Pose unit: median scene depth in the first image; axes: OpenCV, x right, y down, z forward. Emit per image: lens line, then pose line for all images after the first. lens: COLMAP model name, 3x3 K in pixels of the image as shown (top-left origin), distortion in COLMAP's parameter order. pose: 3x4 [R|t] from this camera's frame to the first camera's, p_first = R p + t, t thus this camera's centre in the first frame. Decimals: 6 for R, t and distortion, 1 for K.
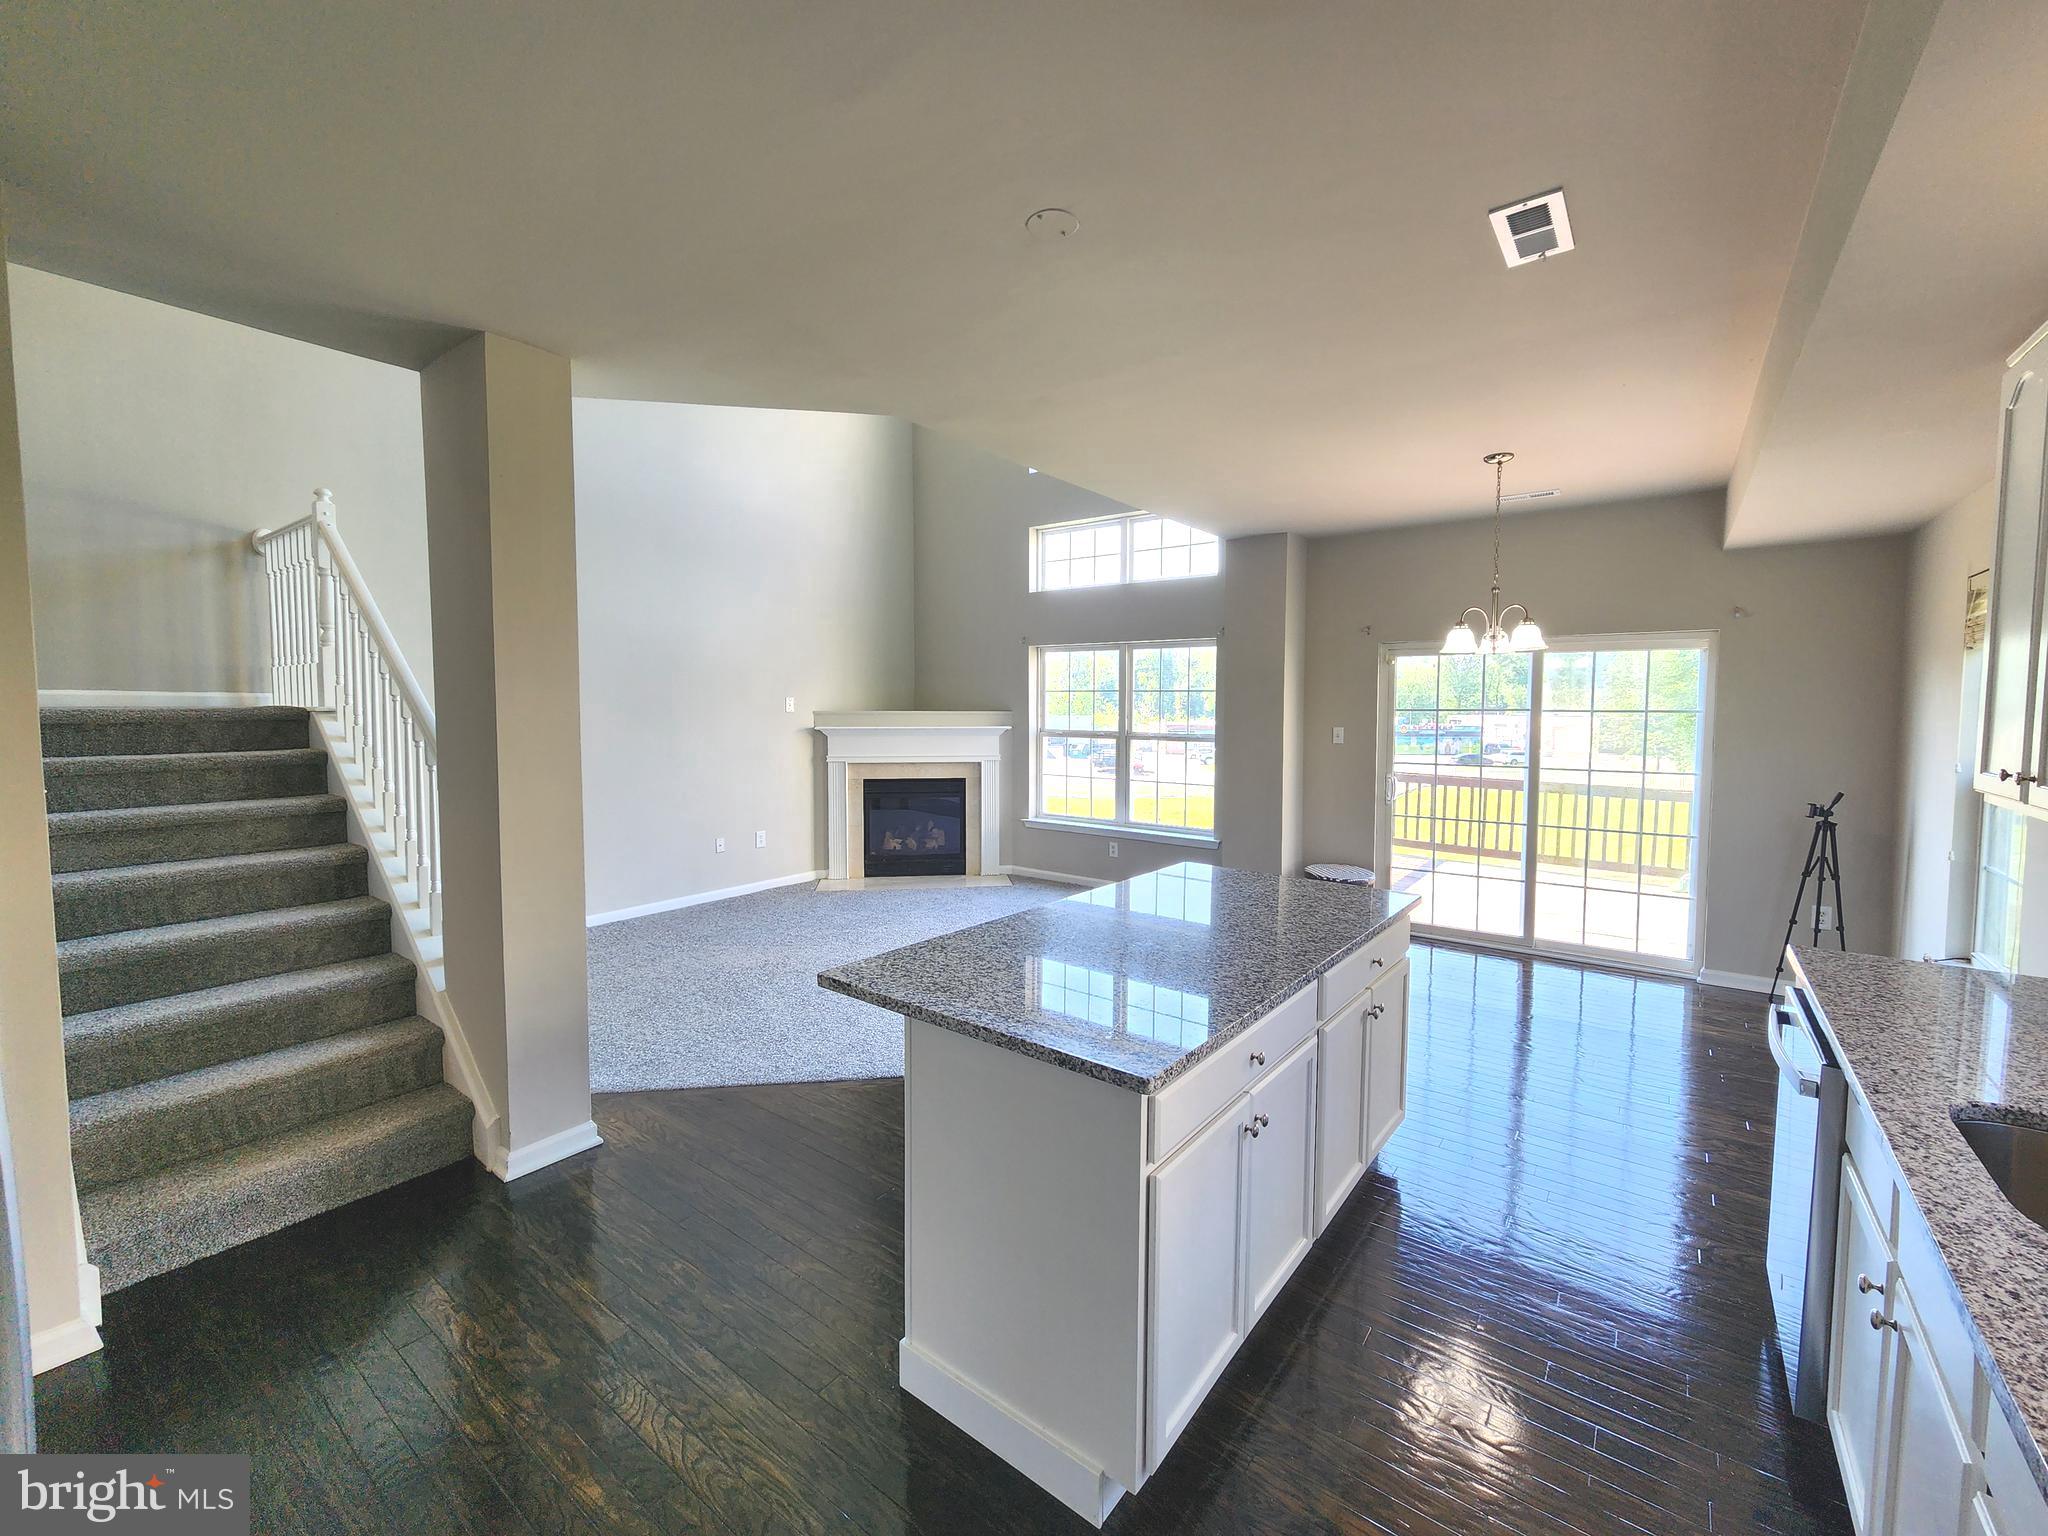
lens RADIAL K [[826.7, 0, 998.9], [0, 826.7, 747.3], [0, 0, 1]] dist [0.000717, 0.000177]
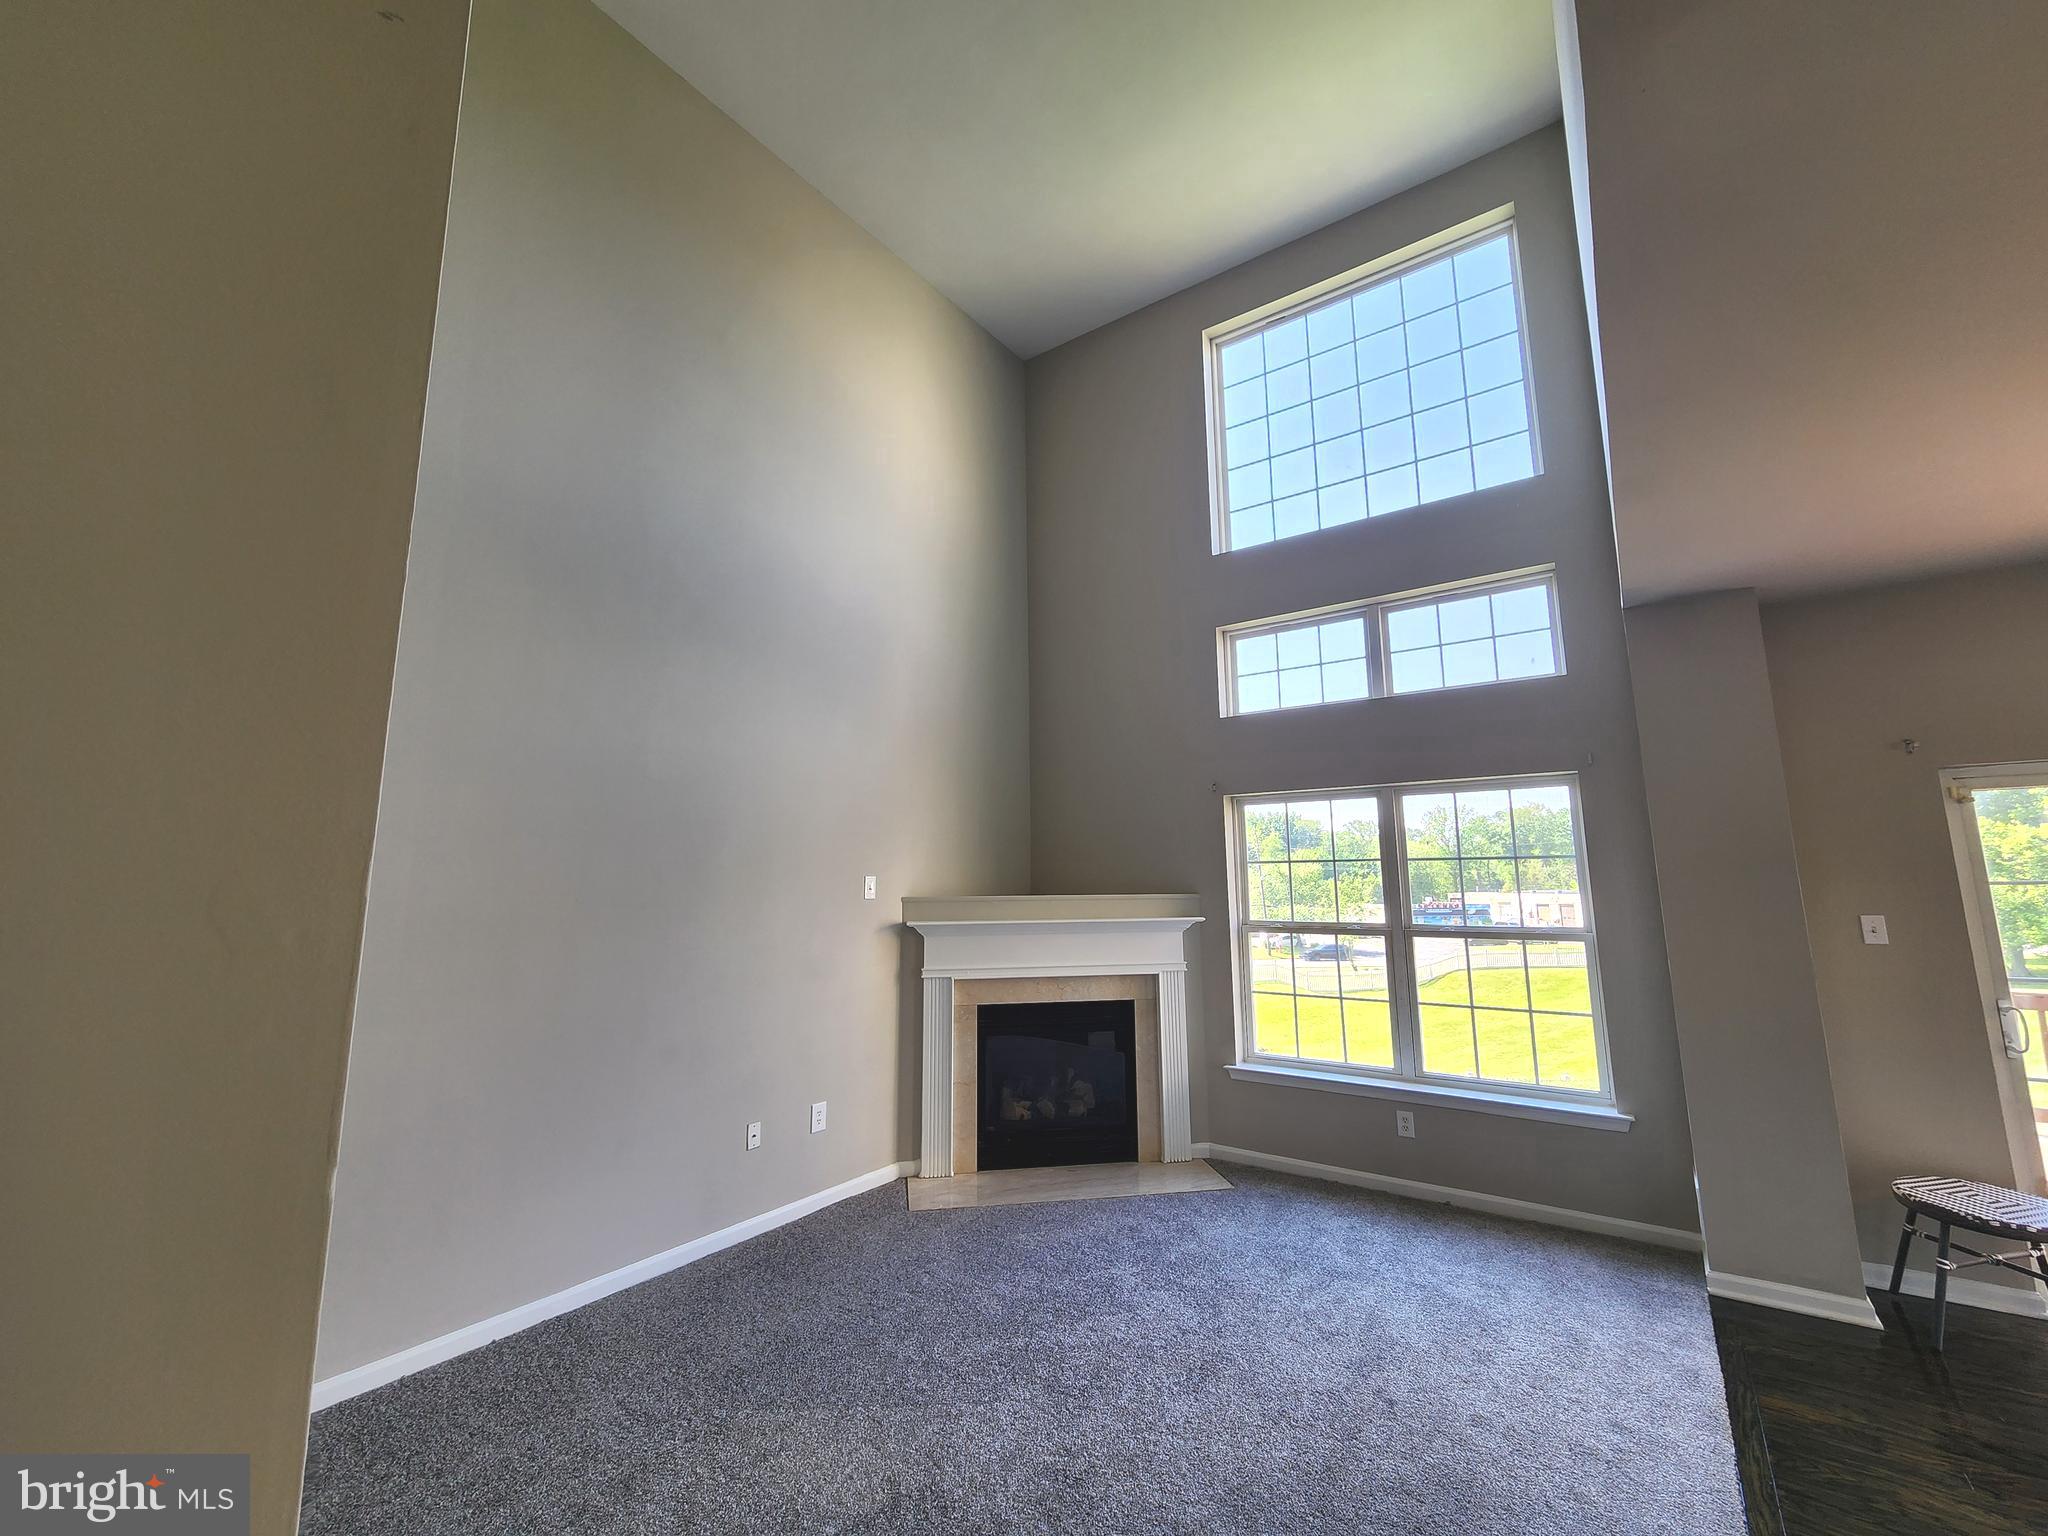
lens RADIAL K [[843.2, 0, 1024.7], [0, 843.2, 757.7], [0, 0, 1]] dist [-0.000078, 0.000509]
pose [[0.999462, -0.005931, 0.032248, -0.148741], [0.012425, 0.978665, -0.205085, -0.014387], [-0.030344, 0.205376, 0.978213, 0.330511]]
